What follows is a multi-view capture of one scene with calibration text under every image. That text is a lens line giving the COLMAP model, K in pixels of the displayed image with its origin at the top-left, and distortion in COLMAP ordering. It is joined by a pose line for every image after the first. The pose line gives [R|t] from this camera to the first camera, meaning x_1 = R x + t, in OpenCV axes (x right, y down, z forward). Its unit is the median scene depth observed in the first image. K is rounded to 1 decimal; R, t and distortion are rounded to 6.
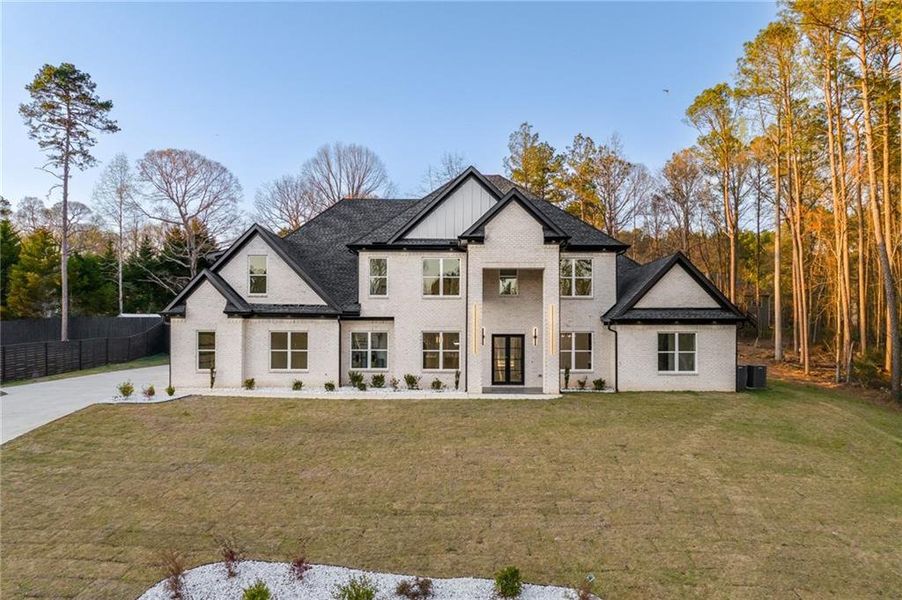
lens RADIAL K [[632.0, 0, 449.8], [0, 632.0, 328.7], [0, 0, 1]] dist [-0.039380, 0.000488]
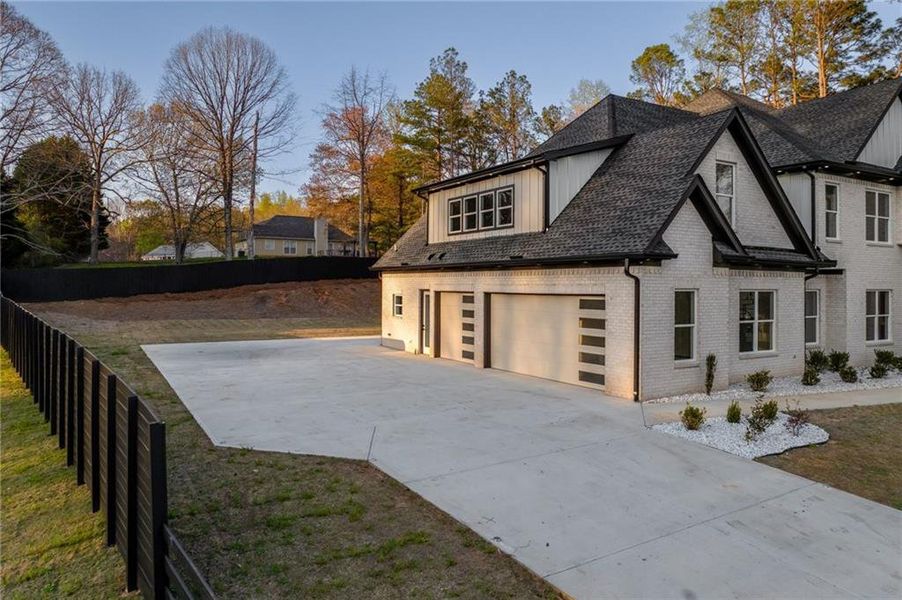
lens RADIAL K [[633.2, 0, 453.1], [0, 633.2, 280.4], [0, 0, 1]] dist [-0.040568, -0.000471]
pose [[0.868341, 0.005533, 0.495937, -0.816598], [-0.001134, 0.999957, -0.009171, 0.000590], [-0.495966, 0.007401, 0.868310, 0.614809]]
